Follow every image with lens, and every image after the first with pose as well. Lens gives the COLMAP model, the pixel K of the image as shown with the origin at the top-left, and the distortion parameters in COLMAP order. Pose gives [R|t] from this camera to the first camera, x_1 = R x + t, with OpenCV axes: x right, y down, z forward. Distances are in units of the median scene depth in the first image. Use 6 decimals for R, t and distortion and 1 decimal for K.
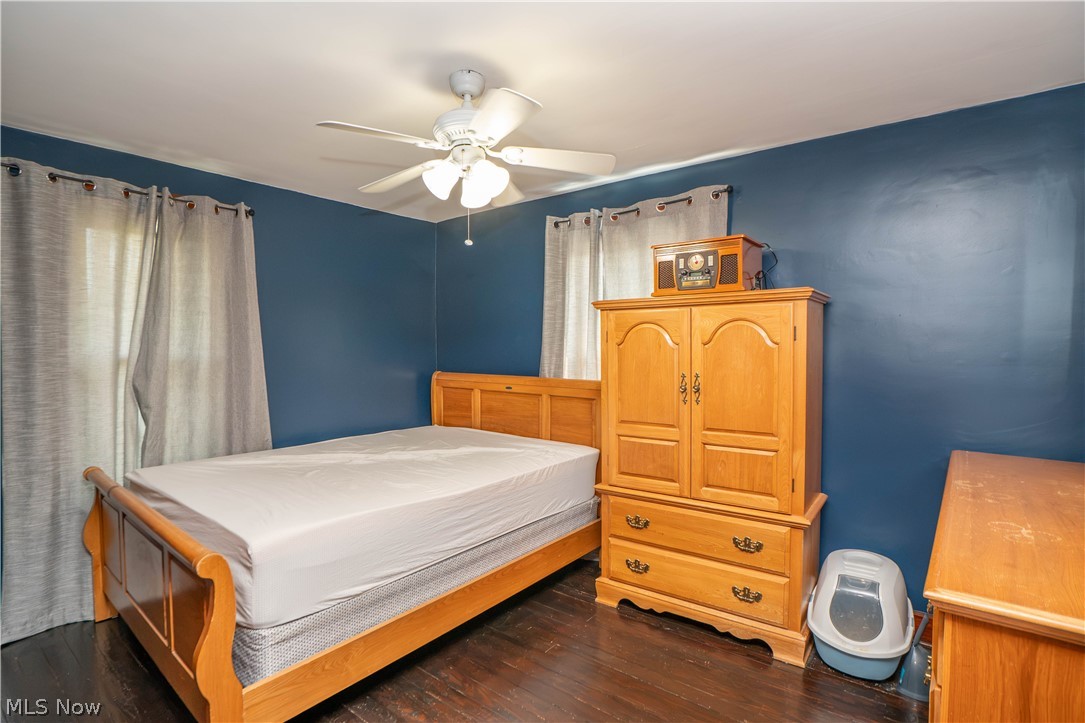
lens RADIAL K [[548.3, 0, 527.2], [0, 548.3, 362.1], [0, 0, 1]] dist [-0.034052, -0.000101]
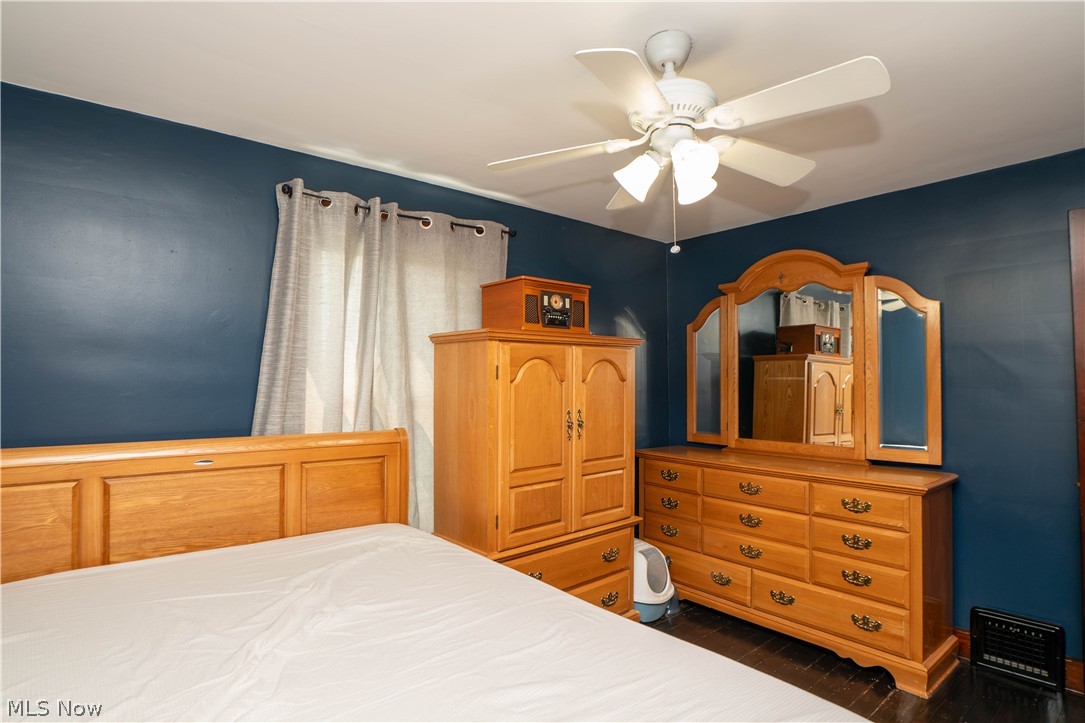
lens RADIAL K [[548.3, 0, 527.2], [0, 548.3, 362.1], [0, 0, 1]] dist [-0.034052, -0.000101]
pose [[0.206431, 0.027442, 0.978076, -0.694675], [0.024853, 0.999137, -0.033278, -0.034961], [-0.978145, 0.031178, 0.205571, 0.820882]]
